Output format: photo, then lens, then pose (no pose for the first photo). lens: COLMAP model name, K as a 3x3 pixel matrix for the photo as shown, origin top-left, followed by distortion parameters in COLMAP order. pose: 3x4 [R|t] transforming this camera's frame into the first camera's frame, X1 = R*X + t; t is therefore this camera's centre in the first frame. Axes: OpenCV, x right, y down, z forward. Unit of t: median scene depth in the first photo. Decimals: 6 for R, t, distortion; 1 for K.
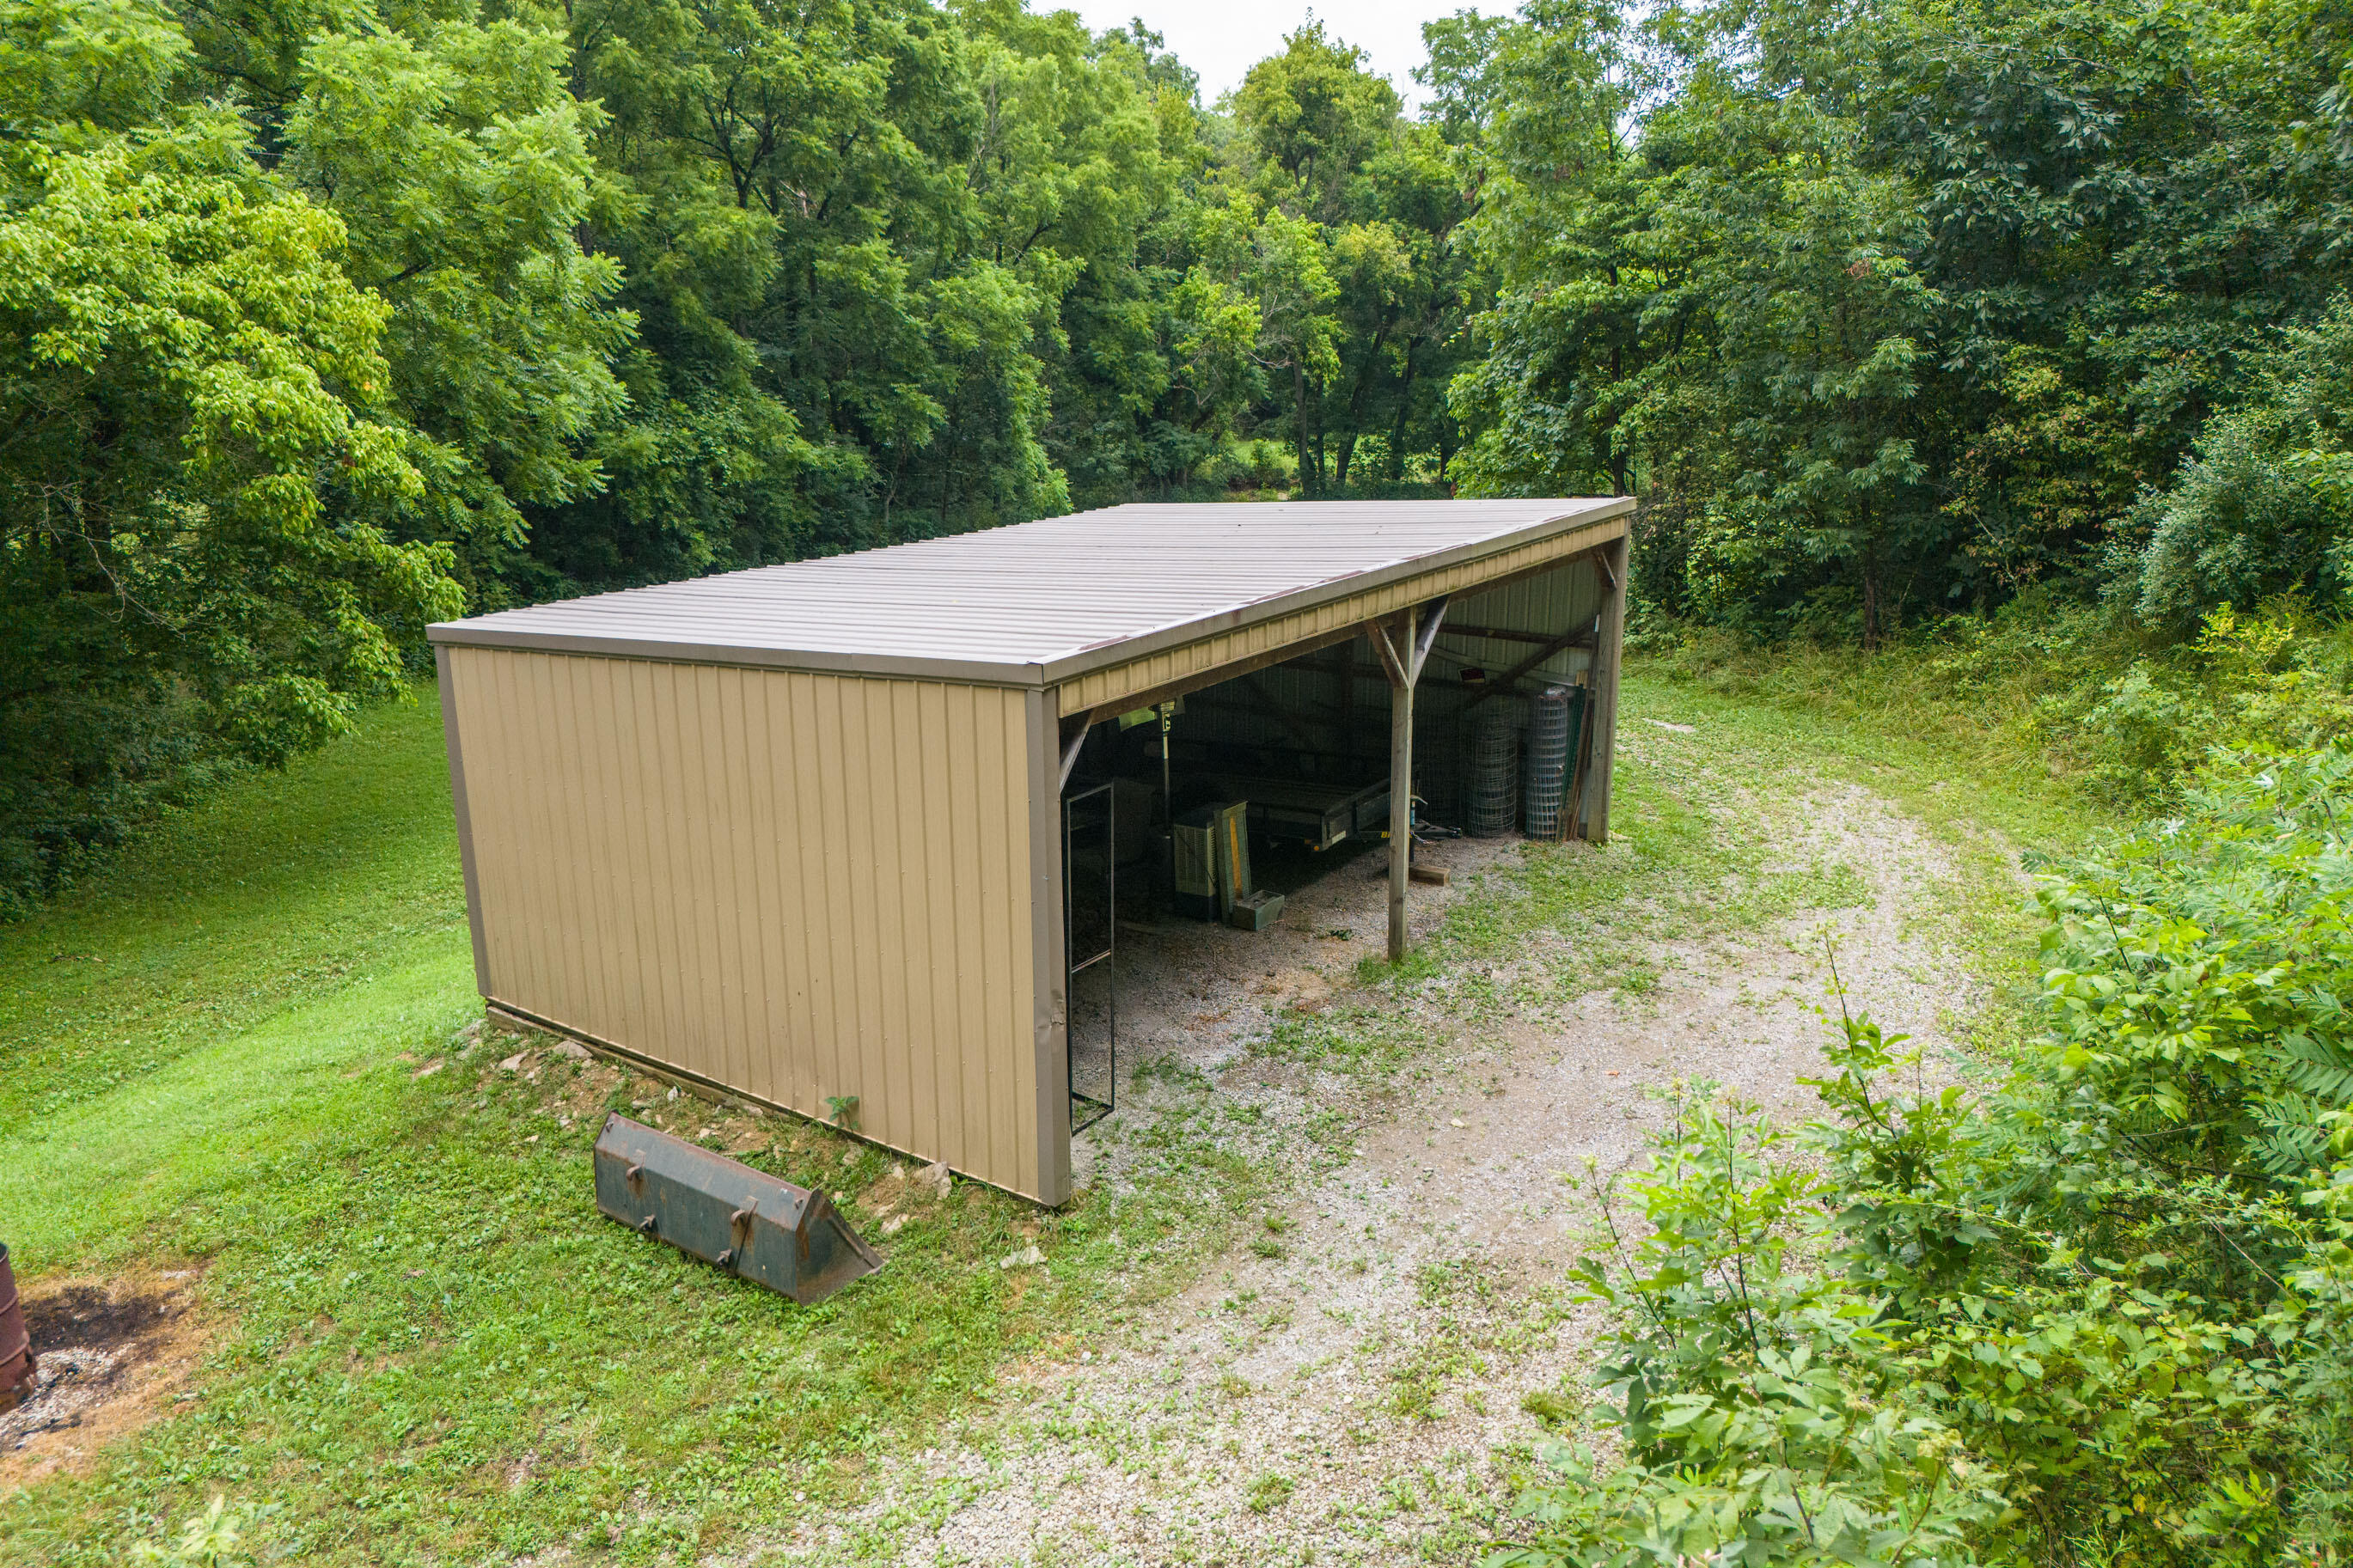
lens RADIAL K [[1739.4, 0, 1176.5], [0, 1739.4, 784.0], [0, 0, 1]] dist [0.068077, -0.052833]
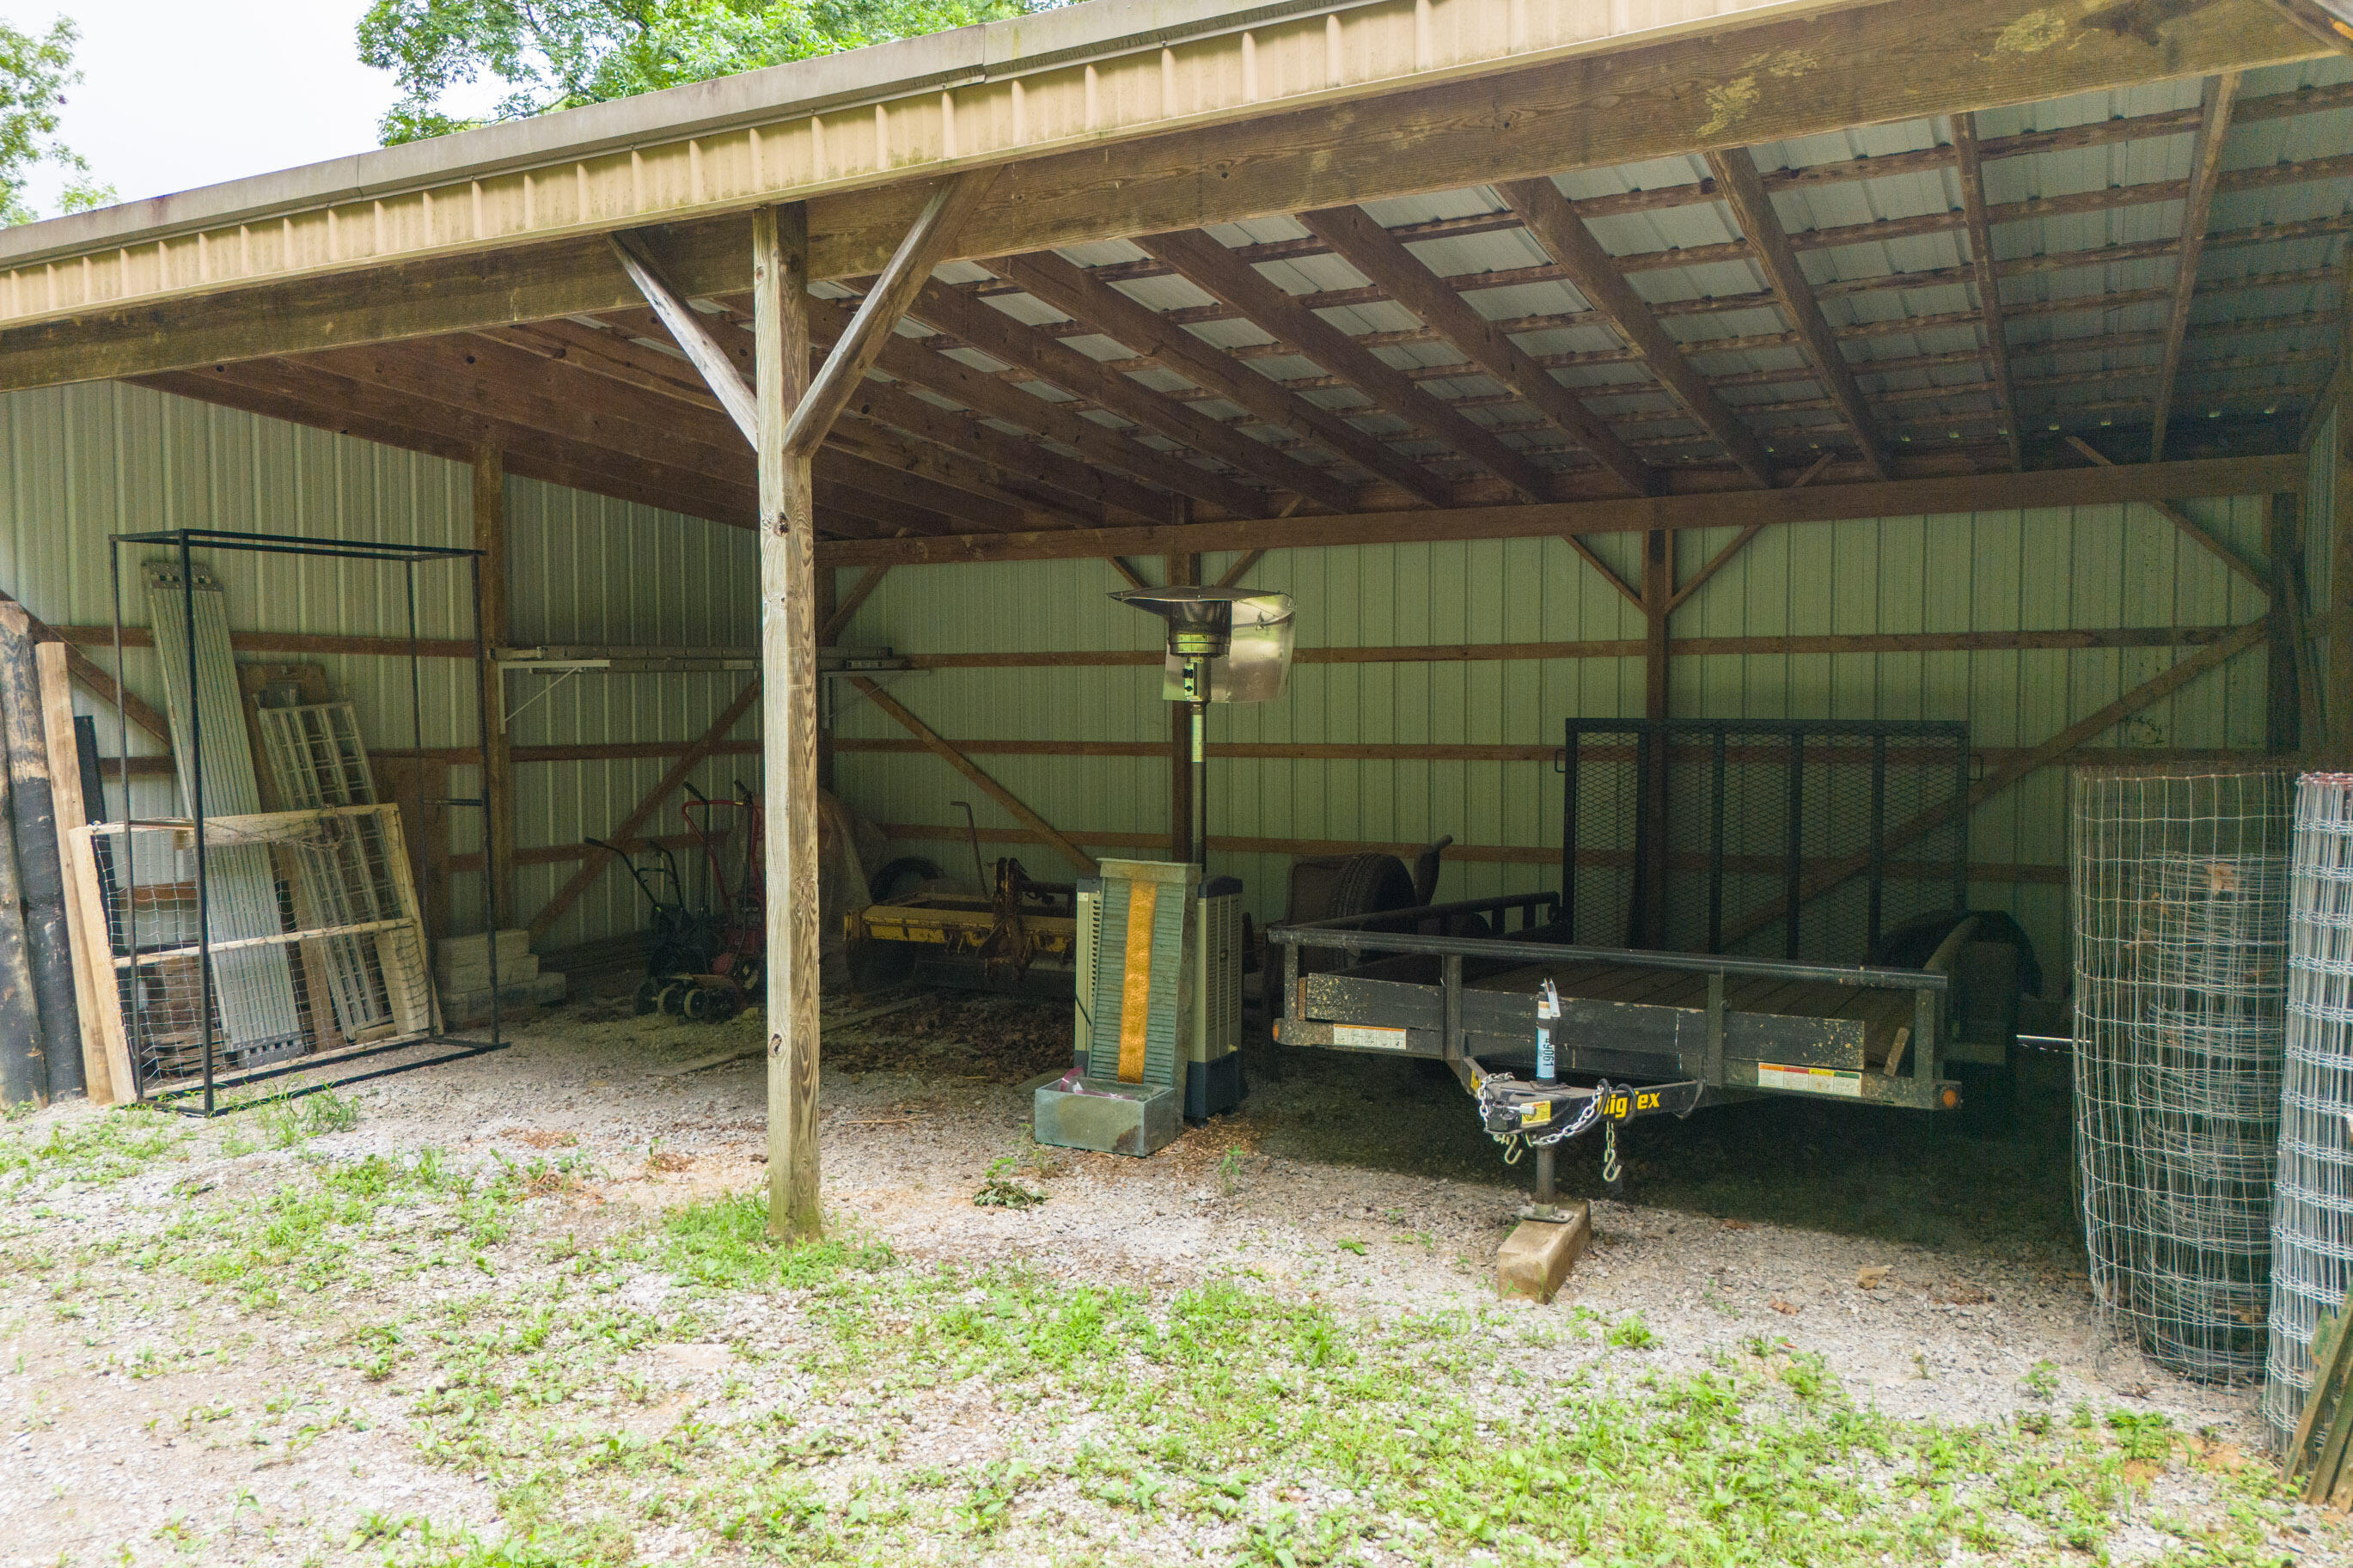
lens RADIAL K [[1739.4, 0, 1176.5], [0, 1739.4, 784.0], [0, 0, 1]] dist [0.068077, -0.052833]
pose [[0.137539, 0.041985, -0.989606, 0.496148], [-0.276821, 0.960919, 0.002295, -0.010970], [0.951028, 0.273628, 0.143786, 1.006626]]
